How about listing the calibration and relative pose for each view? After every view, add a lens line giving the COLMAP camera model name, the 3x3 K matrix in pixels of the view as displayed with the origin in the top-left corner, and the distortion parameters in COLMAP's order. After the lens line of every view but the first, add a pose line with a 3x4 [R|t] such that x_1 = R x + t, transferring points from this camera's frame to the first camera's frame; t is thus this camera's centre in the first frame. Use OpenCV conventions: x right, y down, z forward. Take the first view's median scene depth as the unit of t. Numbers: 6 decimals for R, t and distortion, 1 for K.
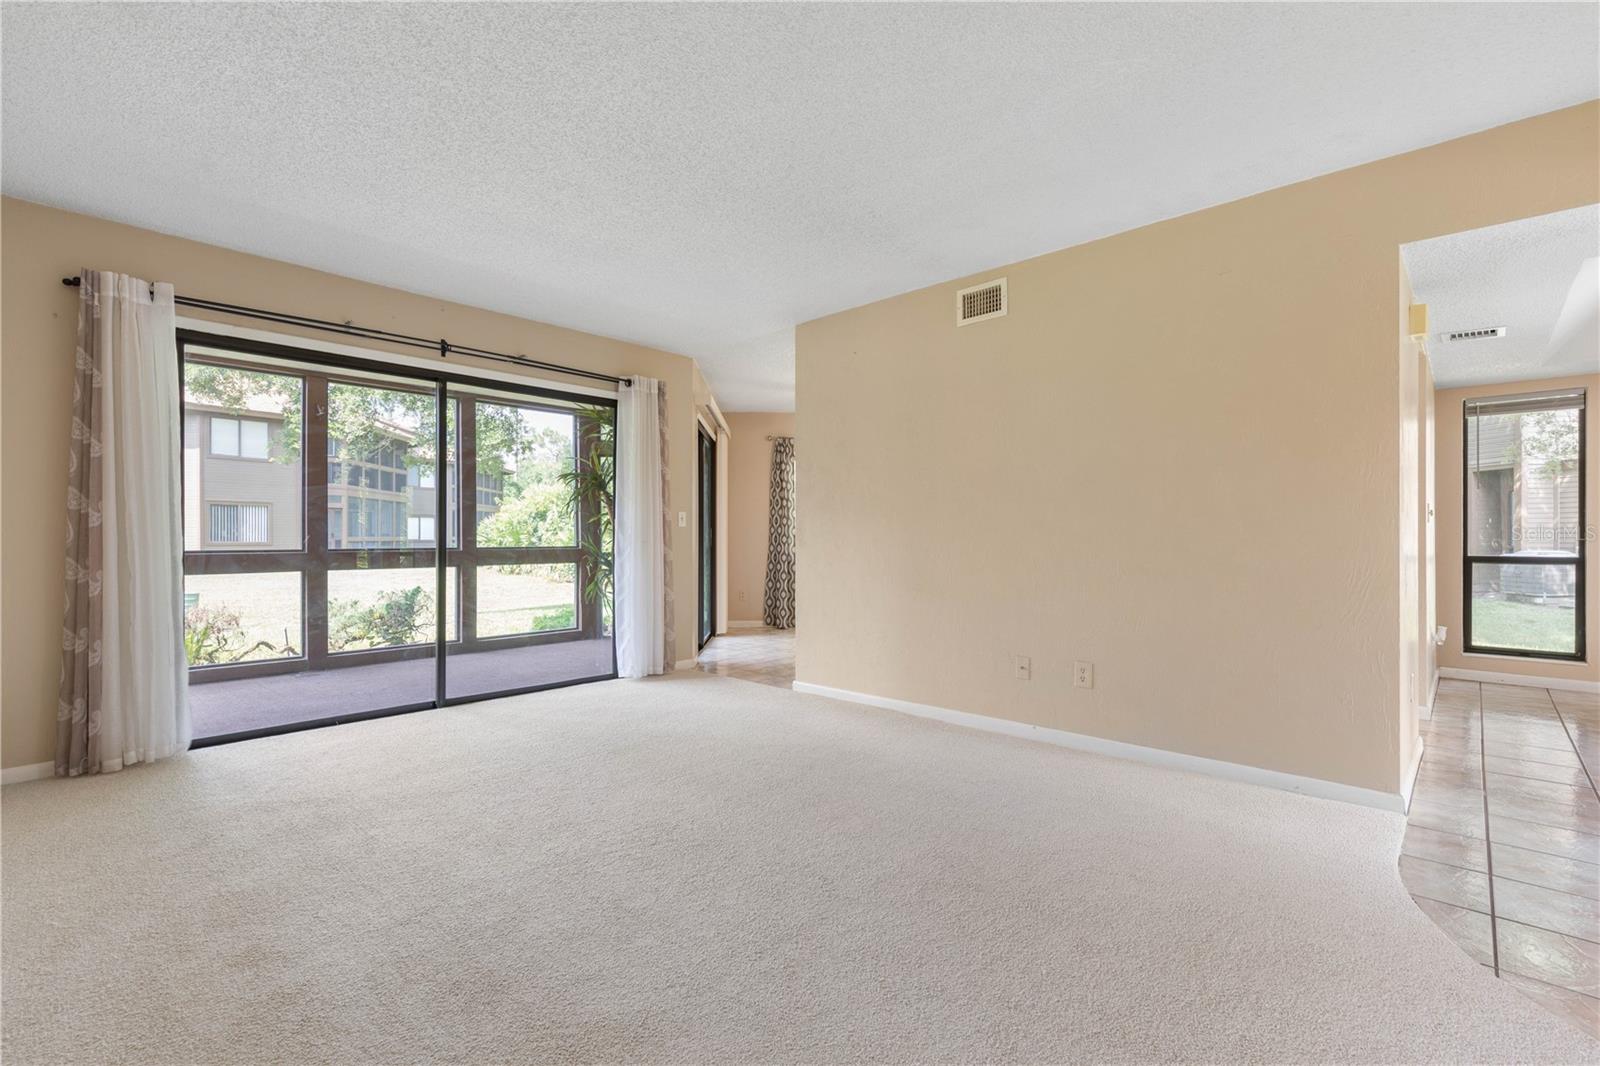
lens RADIAL K [[722.7, 0, 810.2], [0, 722.7, 532.5], [0, 0, 1]] dist [0.007762, -0.002131]
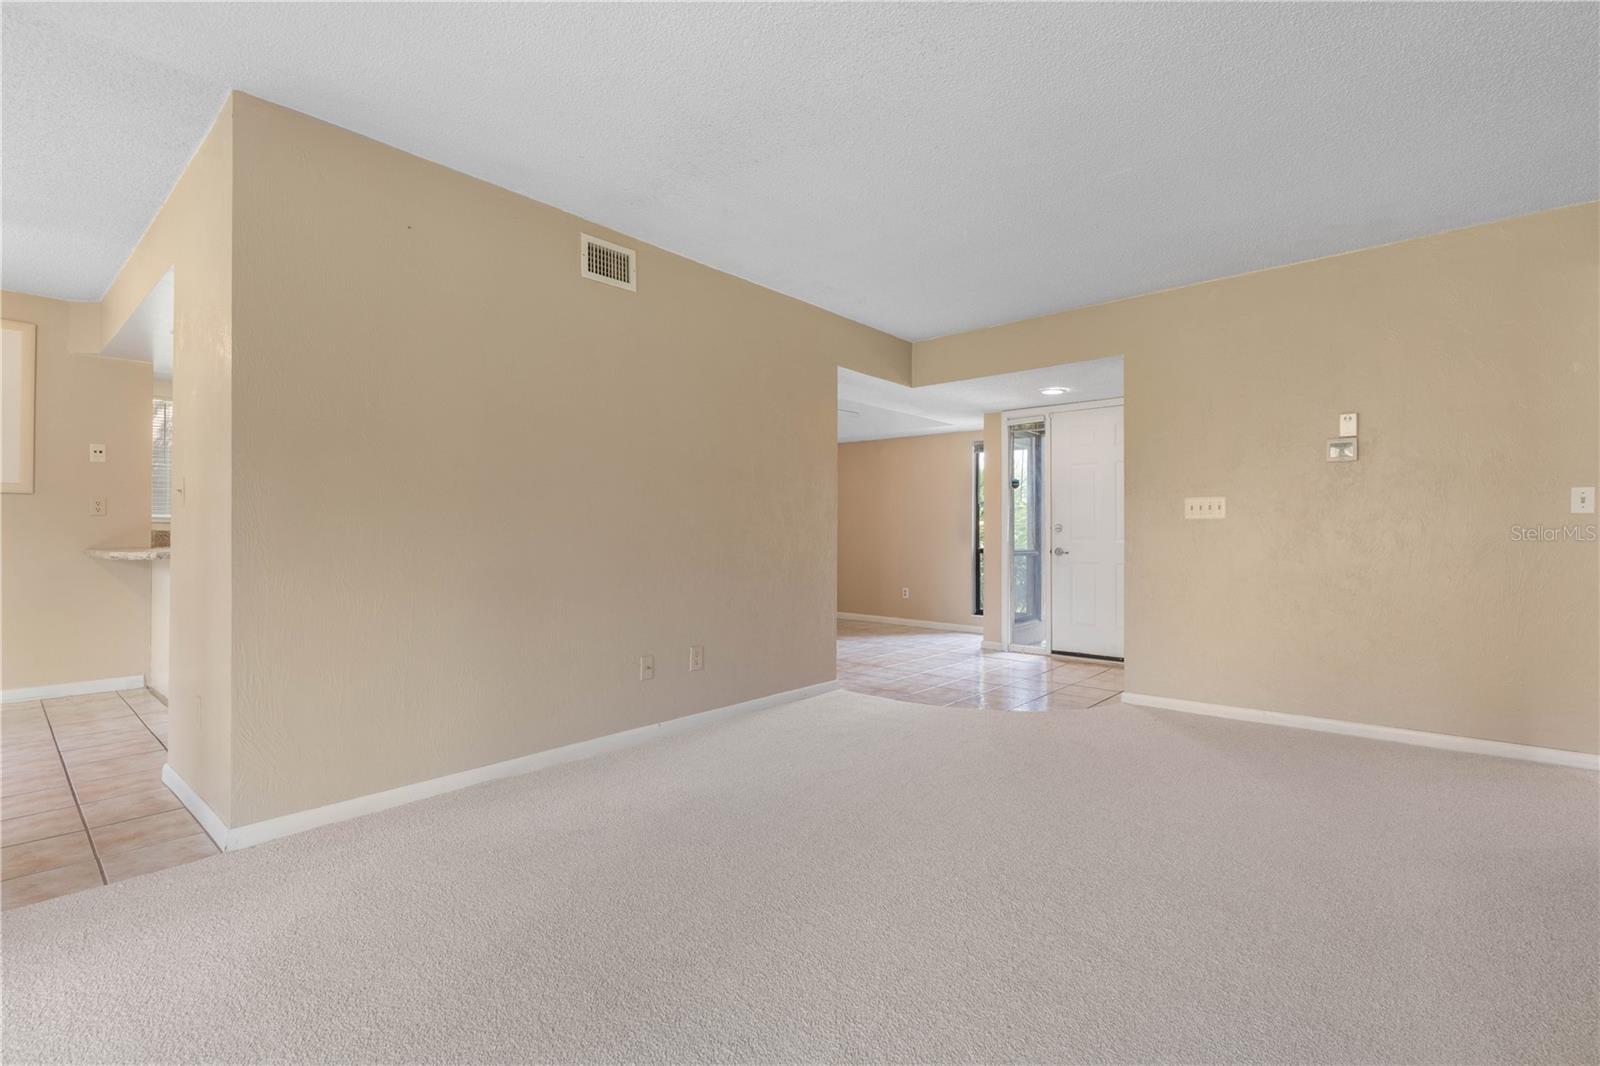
lens RADIAL K [[722.7, 0, 804.0], [0, 722.7, 531.1], [0, 0, 1]] dist [0.007762, -0.002131]
pose [[-0.041378, 0.002156, 0.999141, -0.389219], [-0.008878, 0.999957, -0.002525, 0.003449], [-0.999104, -0.008975, -0.041357, 0.480489]]
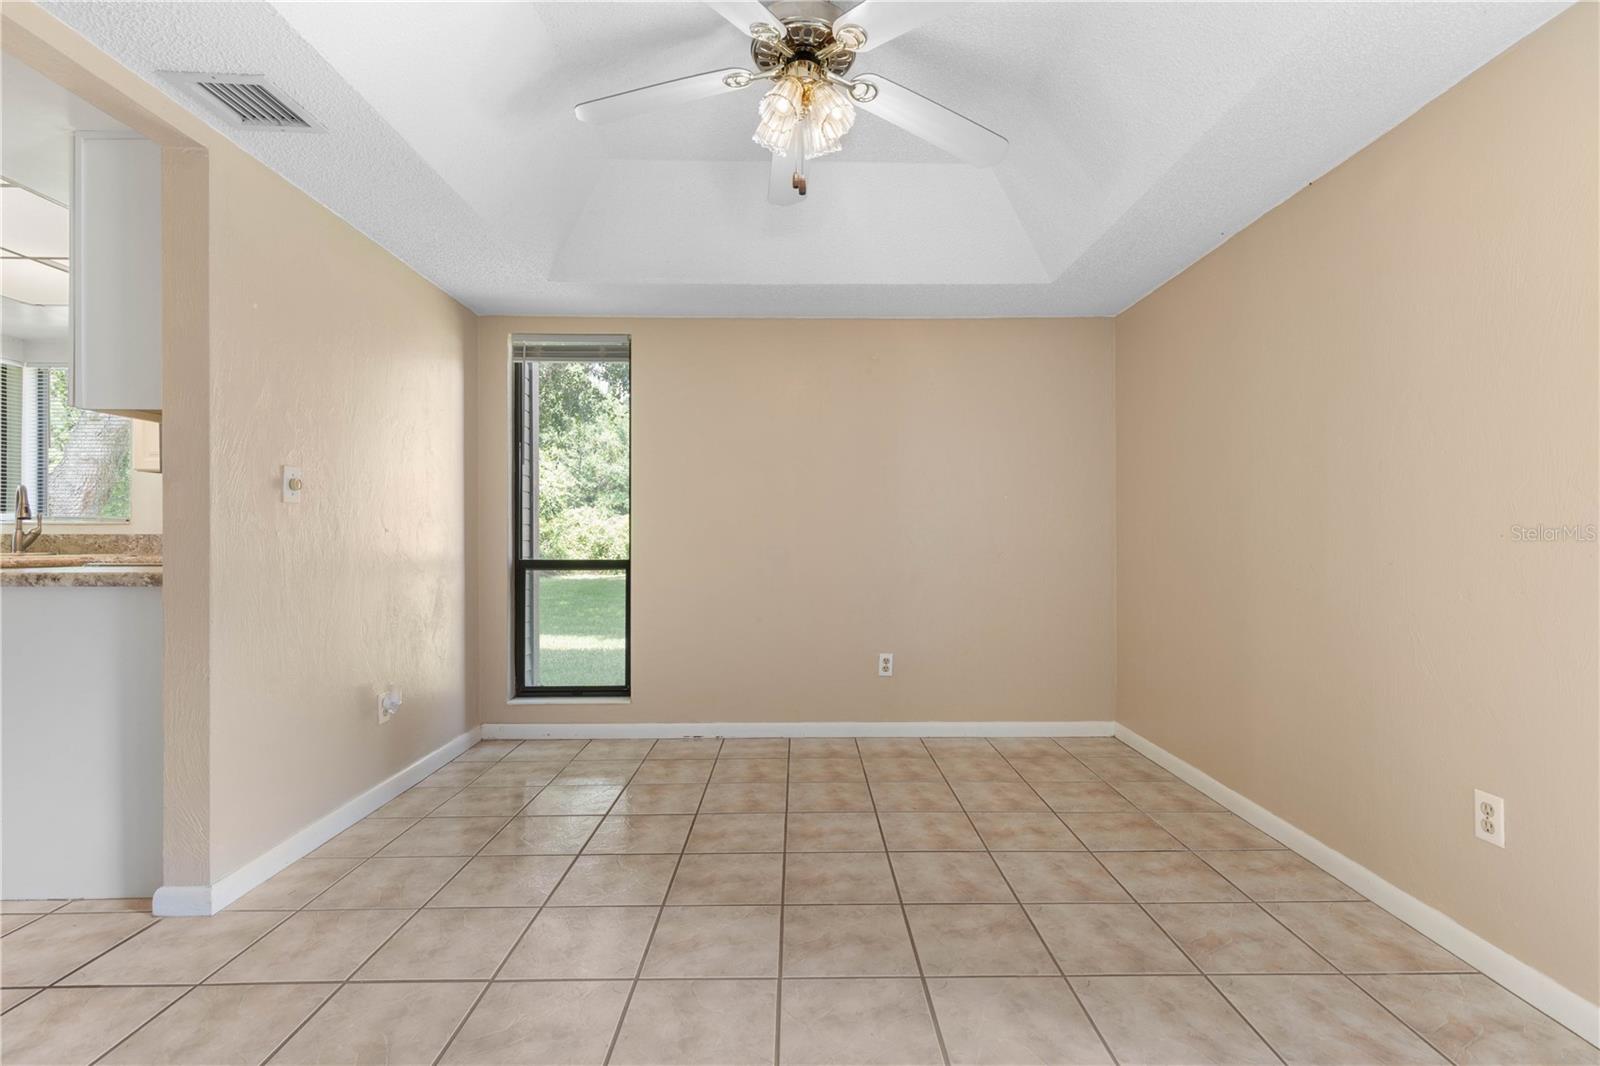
lens RADIAL K [[722.7, 0, 812.4], [0, 722.7, 535.4], [0, 0, 1]] dist [0.007762, -0.002131]
pose [[0.718033, -0.000420, 0.696009, 0.491102], [-0.003073, 0.999988, 0.003774, 0.003802], [-0.696003, -0.004849, 0.718023, 0.236118]]
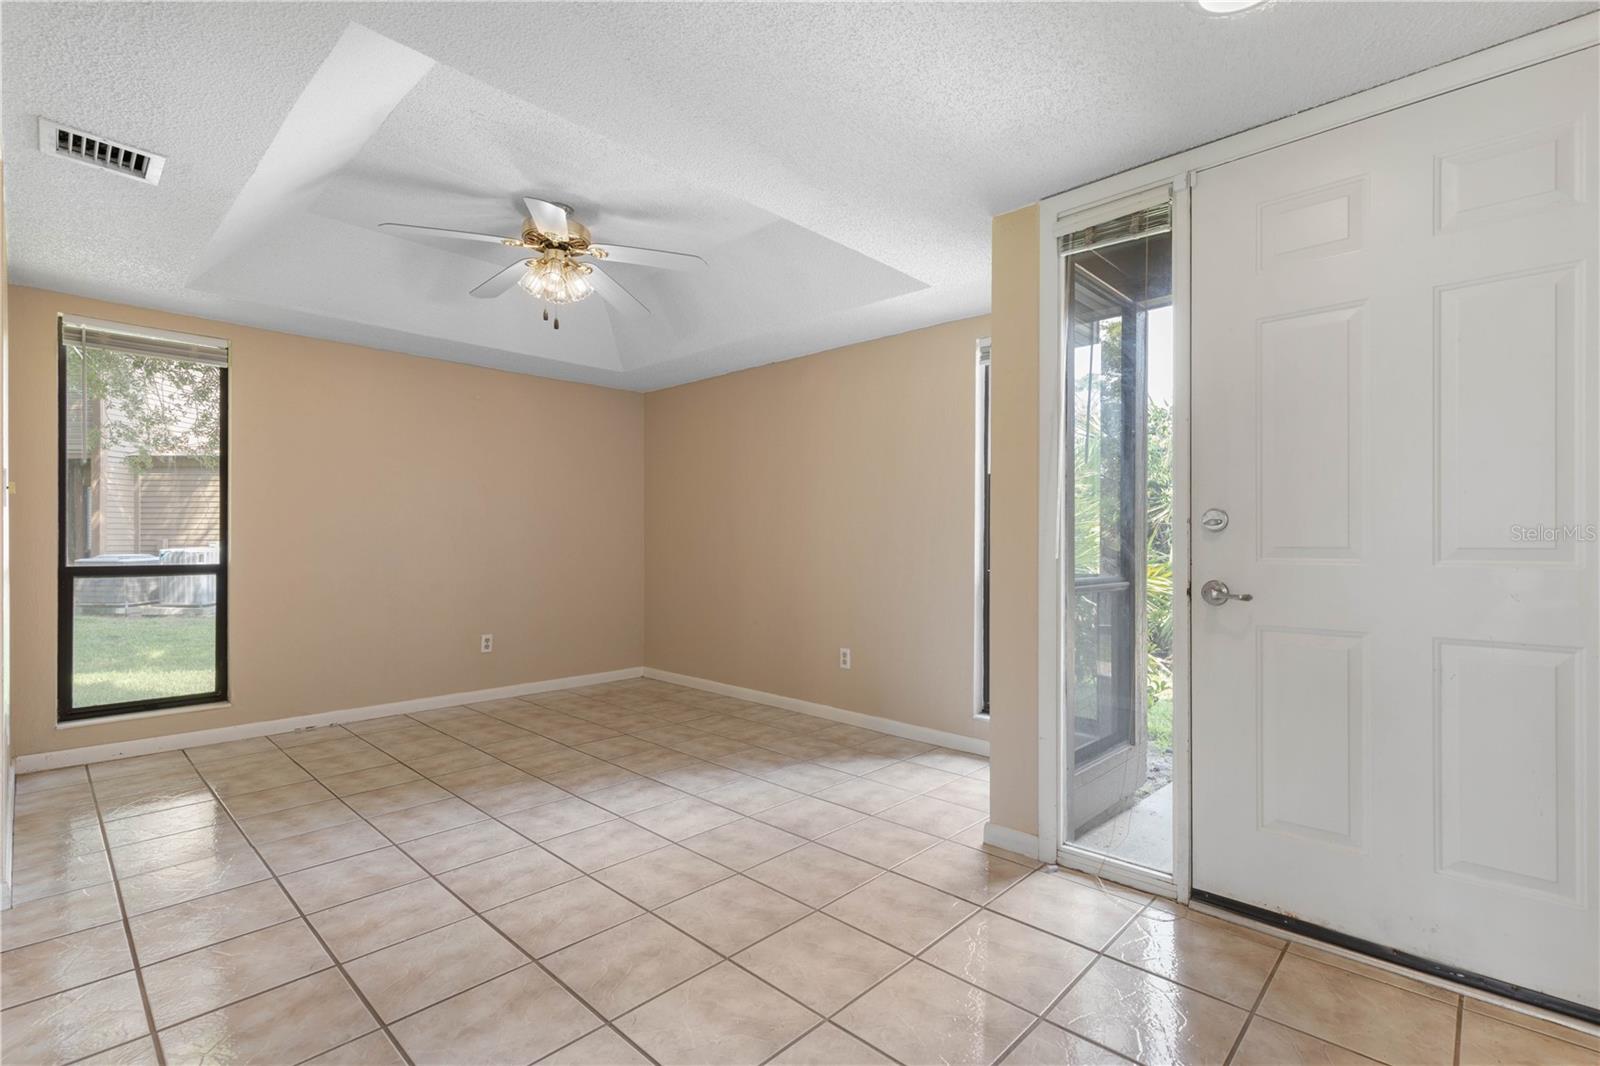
lens RADIAL K [[722.7, 0, 801.1], [0, 722.7, 545.6], [0, 0, 1]] dist [0.007762, -0.002131]
pose [[0.013047, -0.005995, 0.999897, 0.226920], [-0.007653, 0.999952, 0.006096, 0.004046], [-0.999886, -0.007731, 0.013001, 0.283063]]
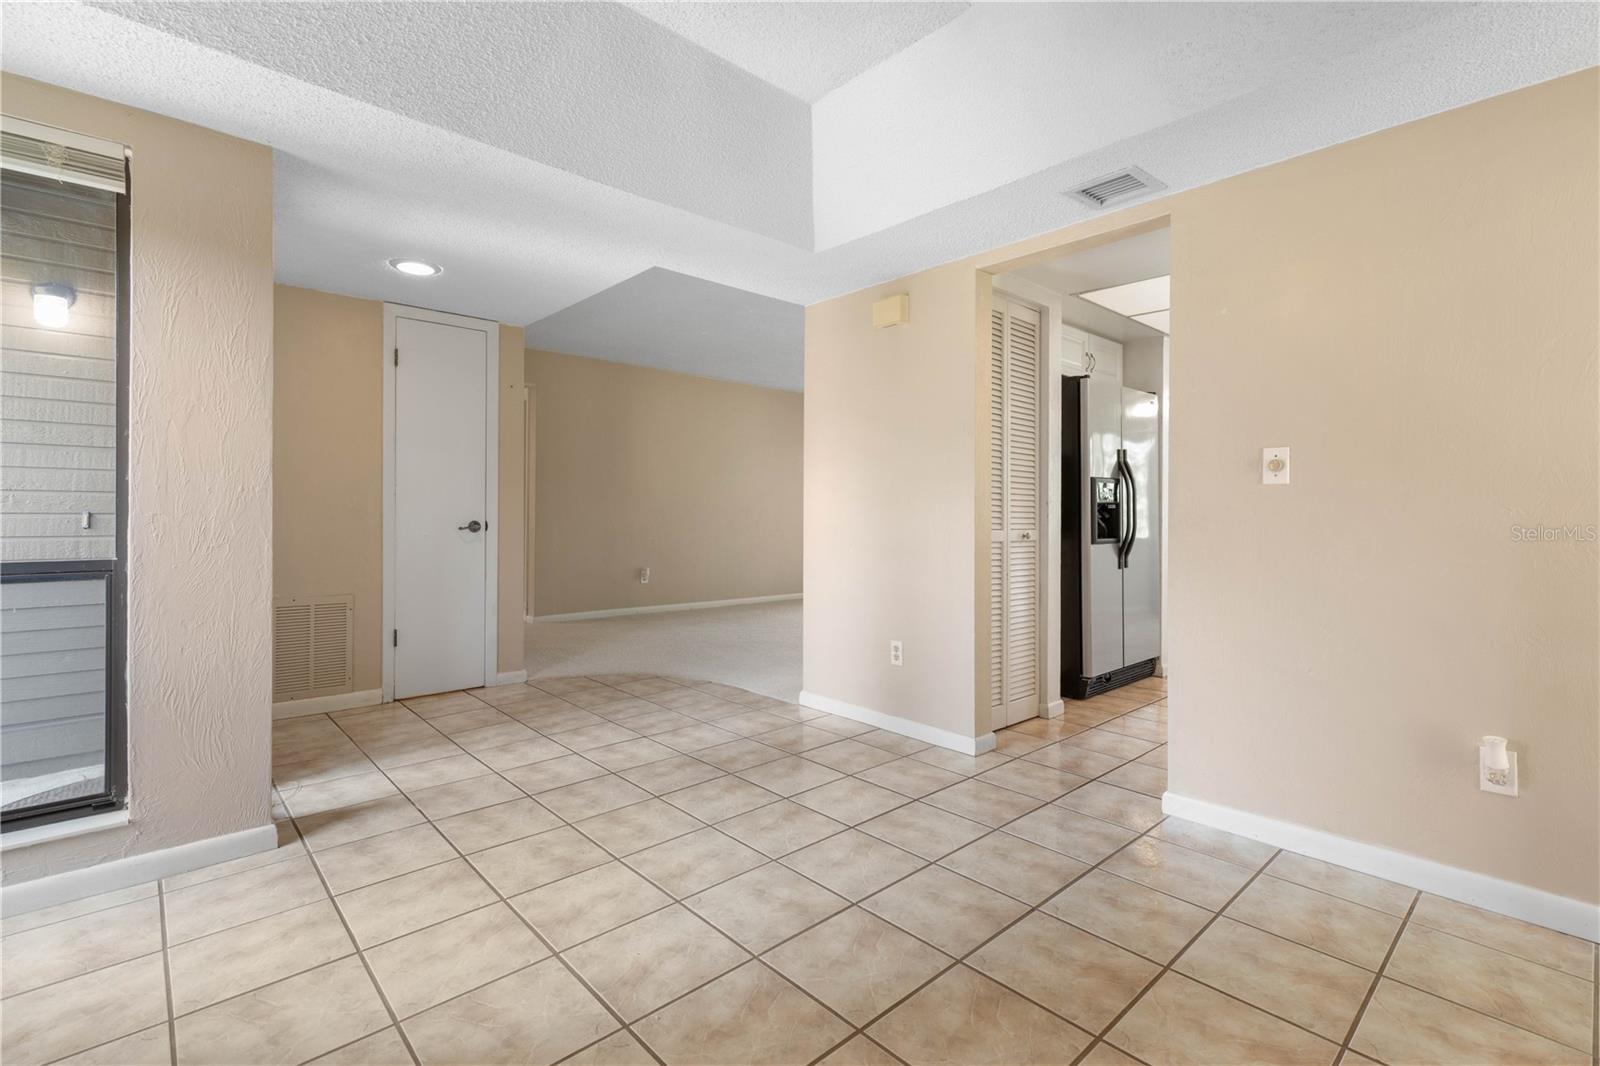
lens RADIAL K [[722.7, 0, 816.1], [0, 722.7, 519.1], [0, 0, 1]] dist [0.007762, -0.002131]
pose [[-0.068904, 0.003255, -0.997618, 0.903056], [-0.000783, 0.999994, 0.003316, 0.005877], [0.997623, 0.001010, -0.068901, 0.459646]]
